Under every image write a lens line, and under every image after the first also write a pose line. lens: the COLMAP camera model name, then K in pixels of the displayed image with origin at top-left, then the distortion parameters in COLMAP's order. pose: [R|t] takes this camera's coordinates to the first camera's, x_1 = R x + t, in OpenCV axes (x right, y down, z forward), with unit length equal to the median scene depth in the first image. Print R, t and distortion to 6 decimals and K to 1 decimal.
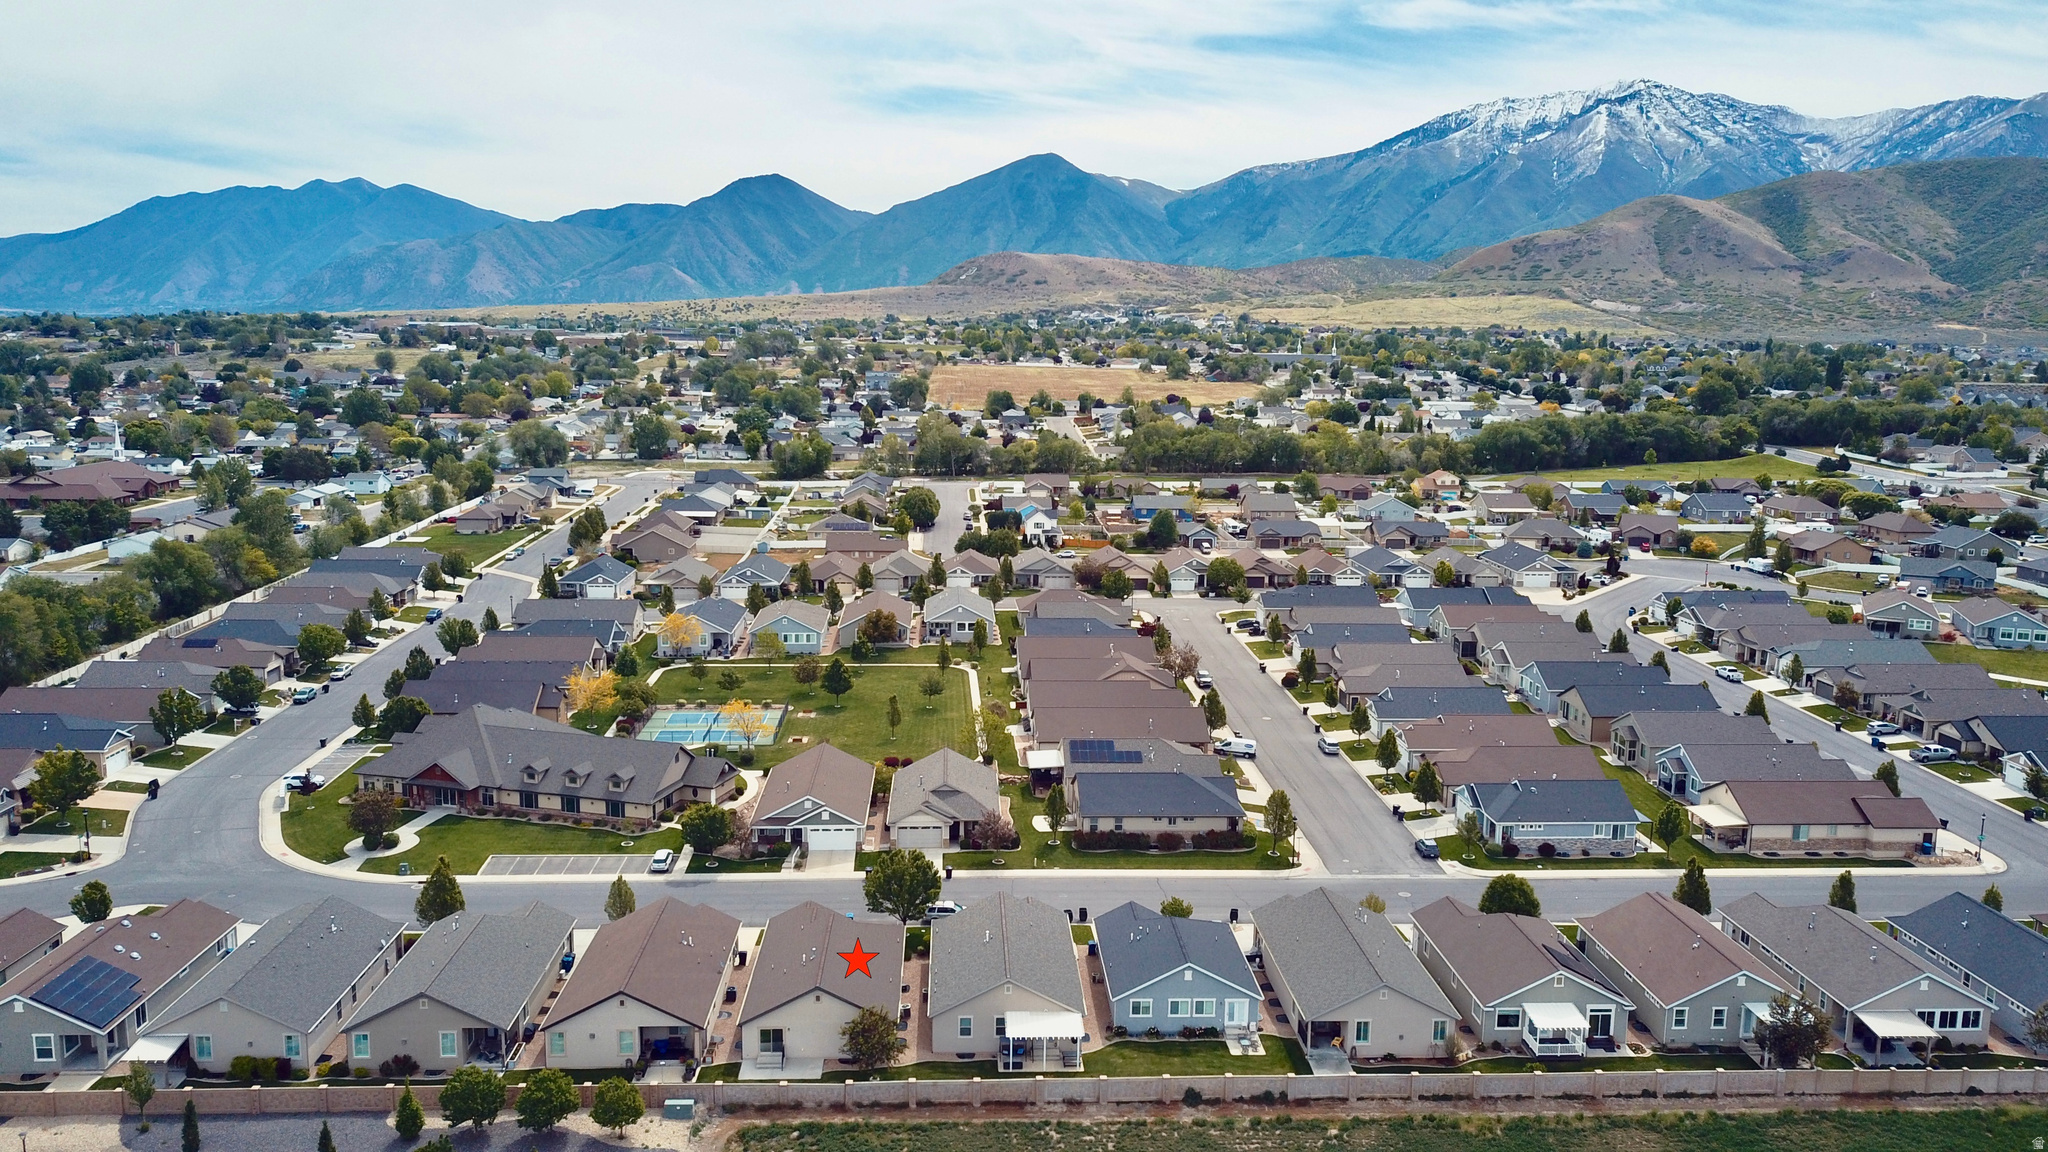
lens RADIAL K [[1527.3, 0, 1024.0], [0, 1527.3, 576.0], [0, 0, 1]] dist [0.016547, -0.007800]
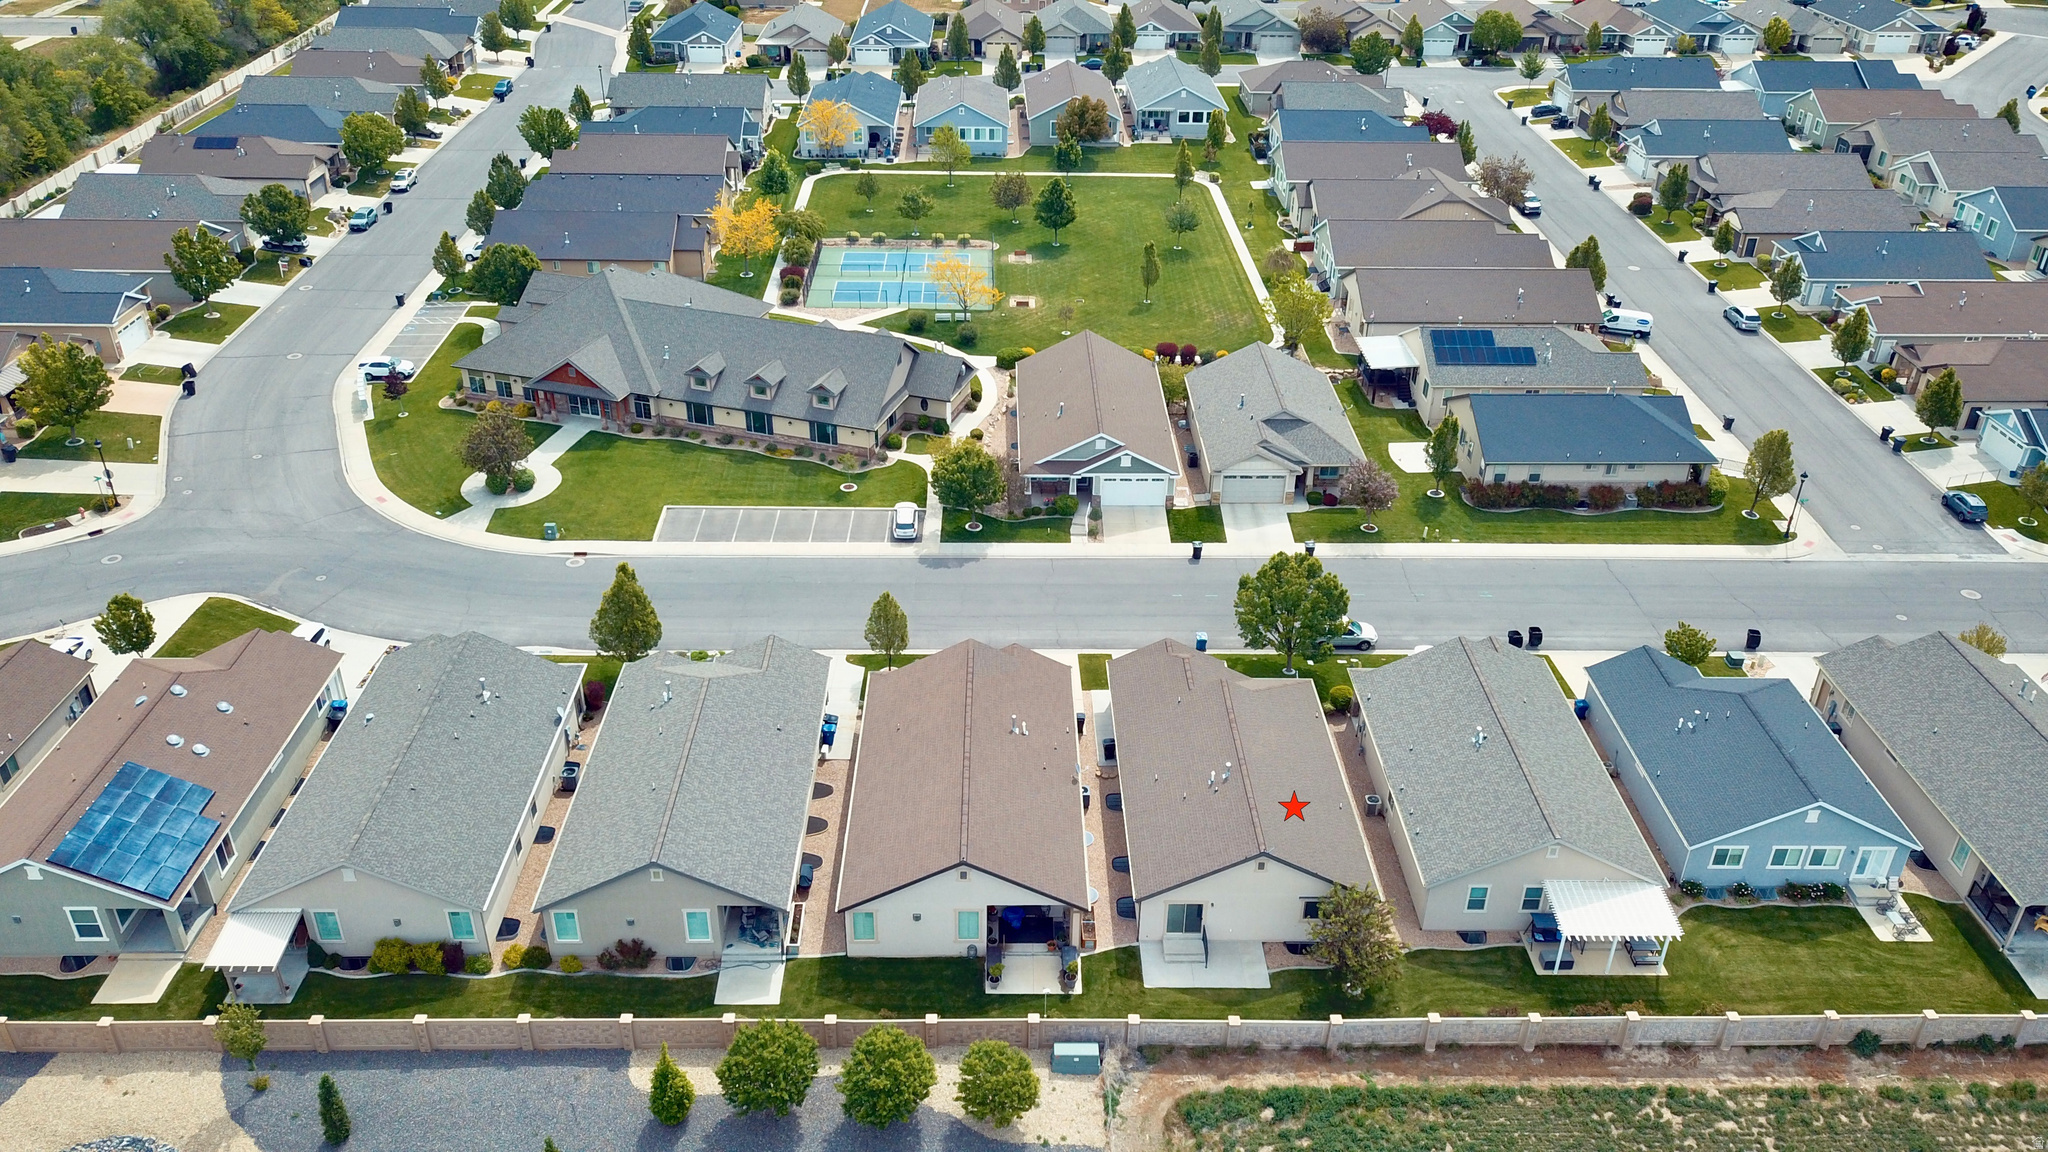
lens RADIAL K [[1532.8, 0, 1024.0], [0, 1532.8, 576.0], [0, 0, 1]] dist [0.035865, -0.039781]
pose [[0.999335, 0.020189, -0.030377, -0.144561], [-0.007922, 0.933098, 0.359534, -0.044435], [0.035603, -0.359054, 0.932638, 0.294806]]
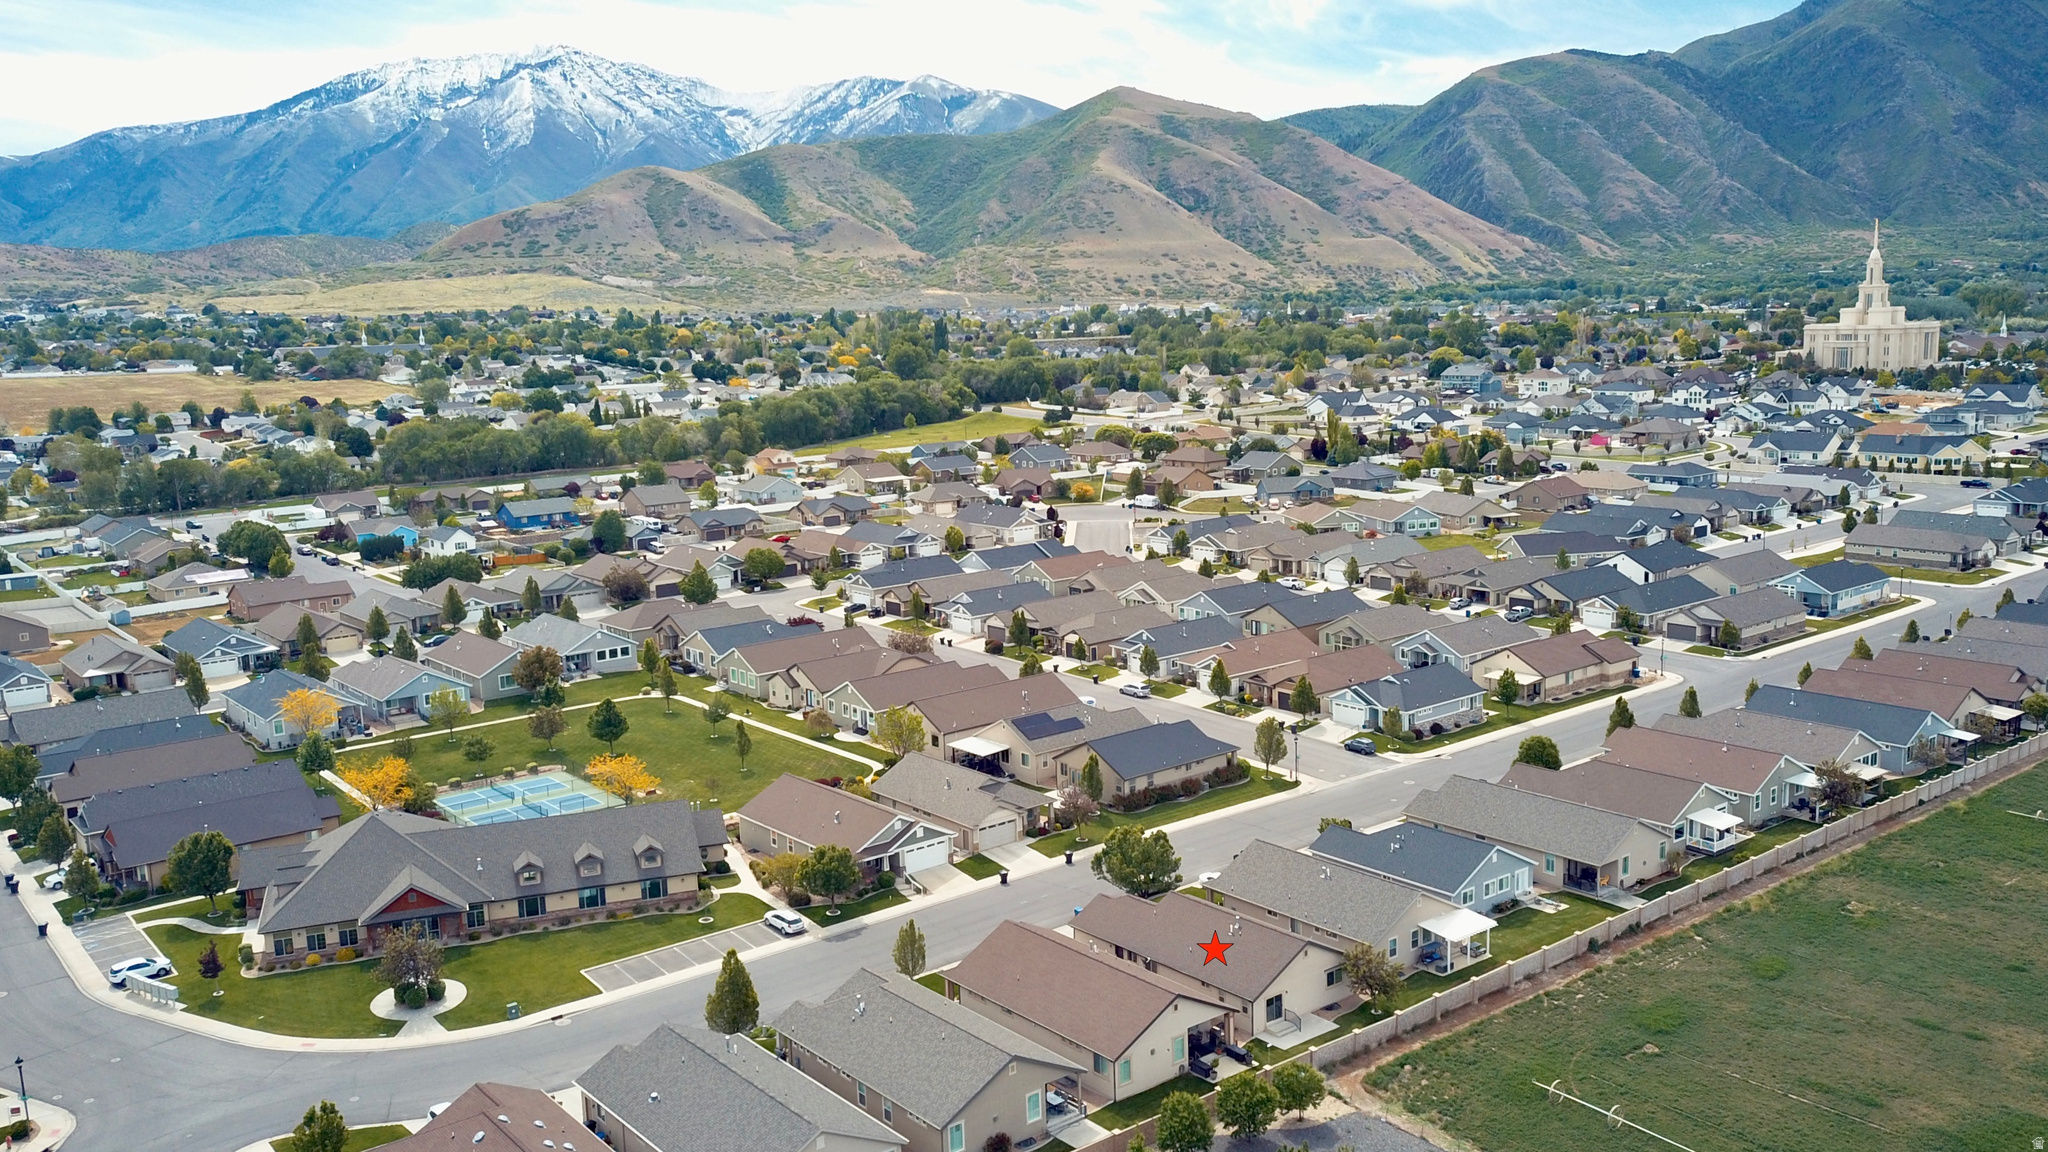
lens RADIAL K [[1675.8, 0, 1024.0], [0, 1675.8, 576.0], [0, 0, 1]] dist [0.047954, -0.079288]
pose [[0.816481, -0.132059, 0.562068, -0.577069], [0.134752, 0.990192, 0.036901, -0.020817], [-0.561428, 0.045611, 0.826268, 0.125976]]
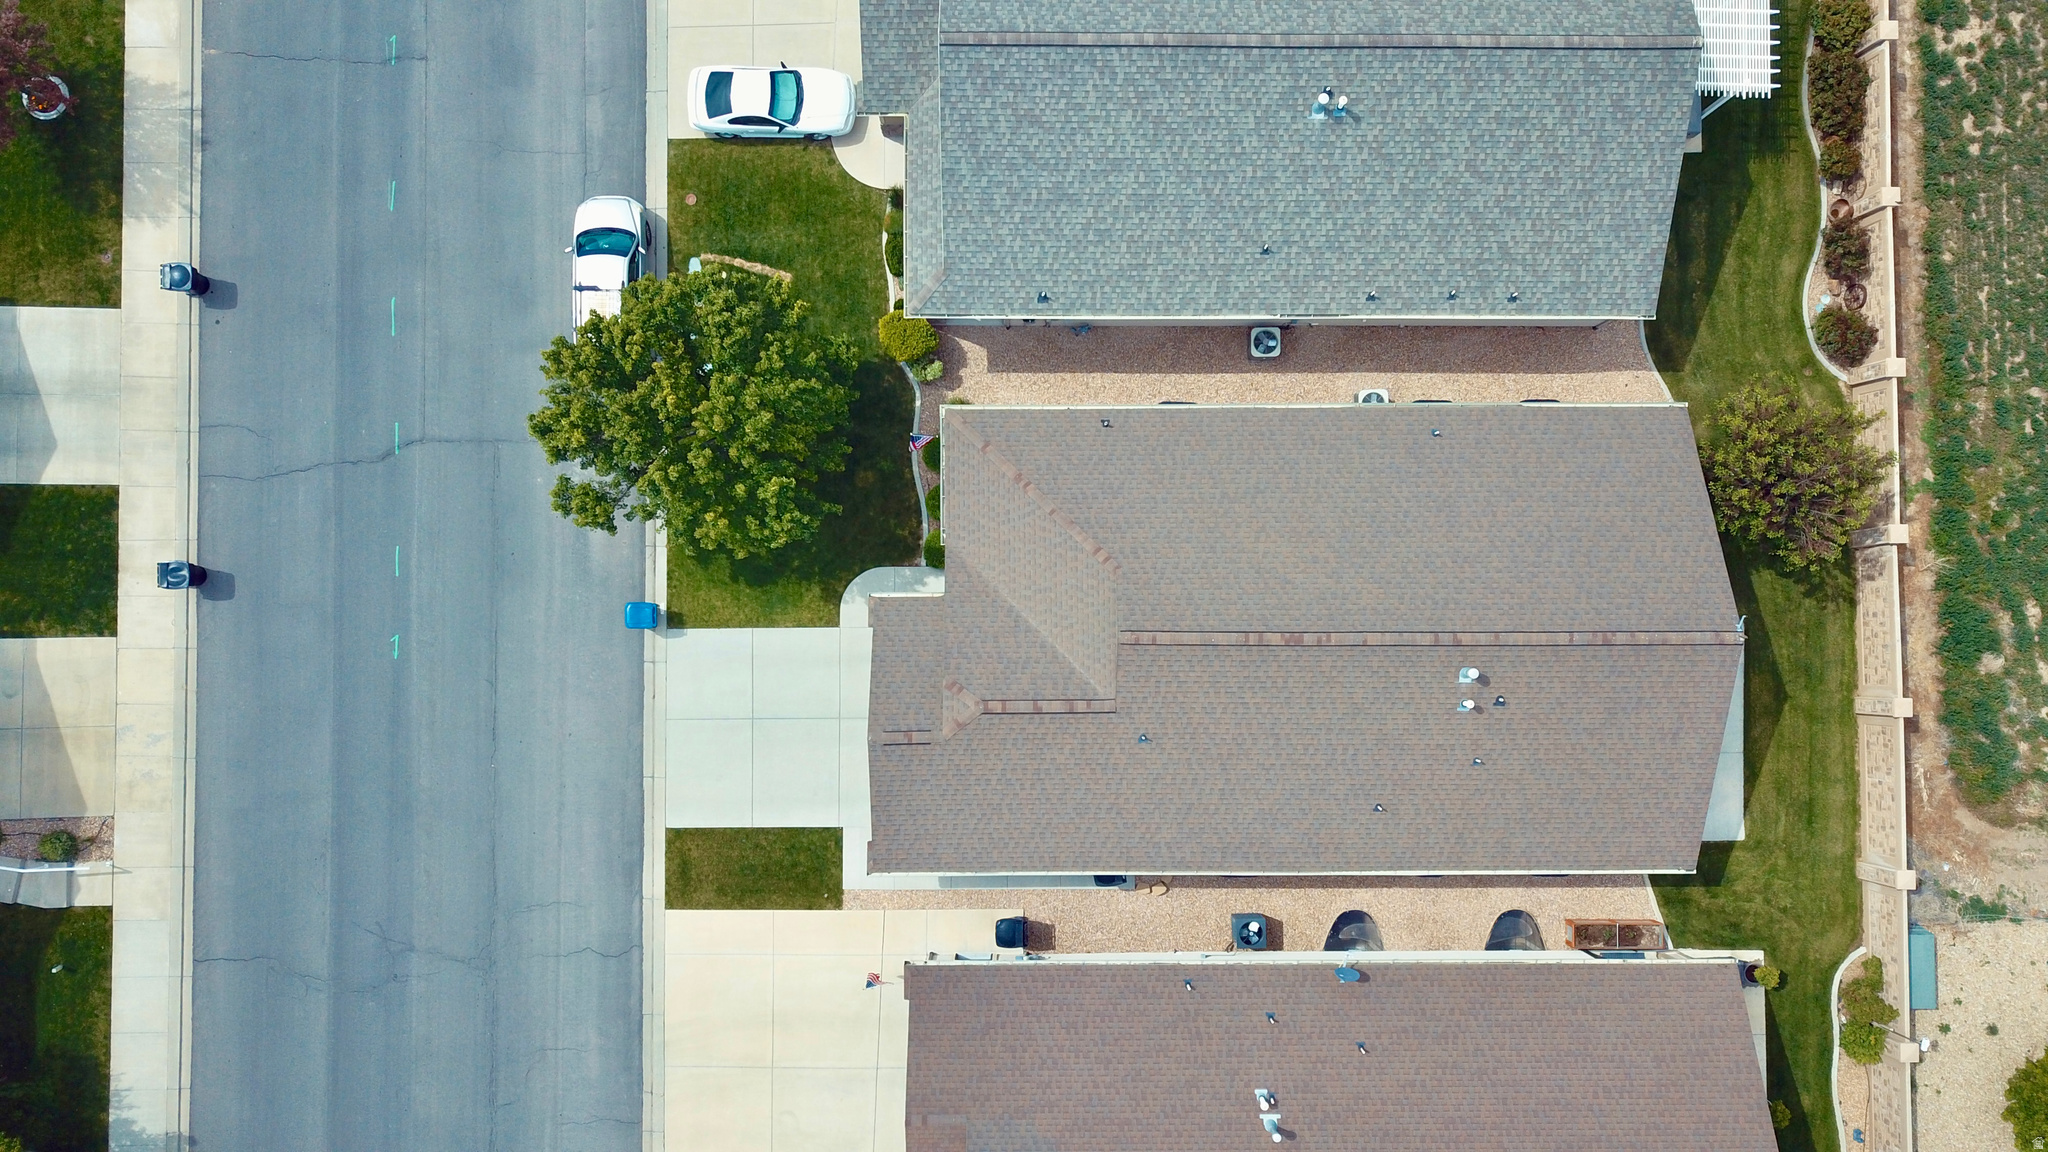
lens RADIAL K [[1675.8, 0, 1024.0], [0, 1675.8, 576.0], [0, 0, 1]] dist [0.047954, -0.079288]
pose [[0.048073, -0.998648, 0.019783, -0.090733], [0.148295, 0.026723, 0.988582, -0.069315], [-0.987774, -0.044591, 0.149379, 0.726710]]
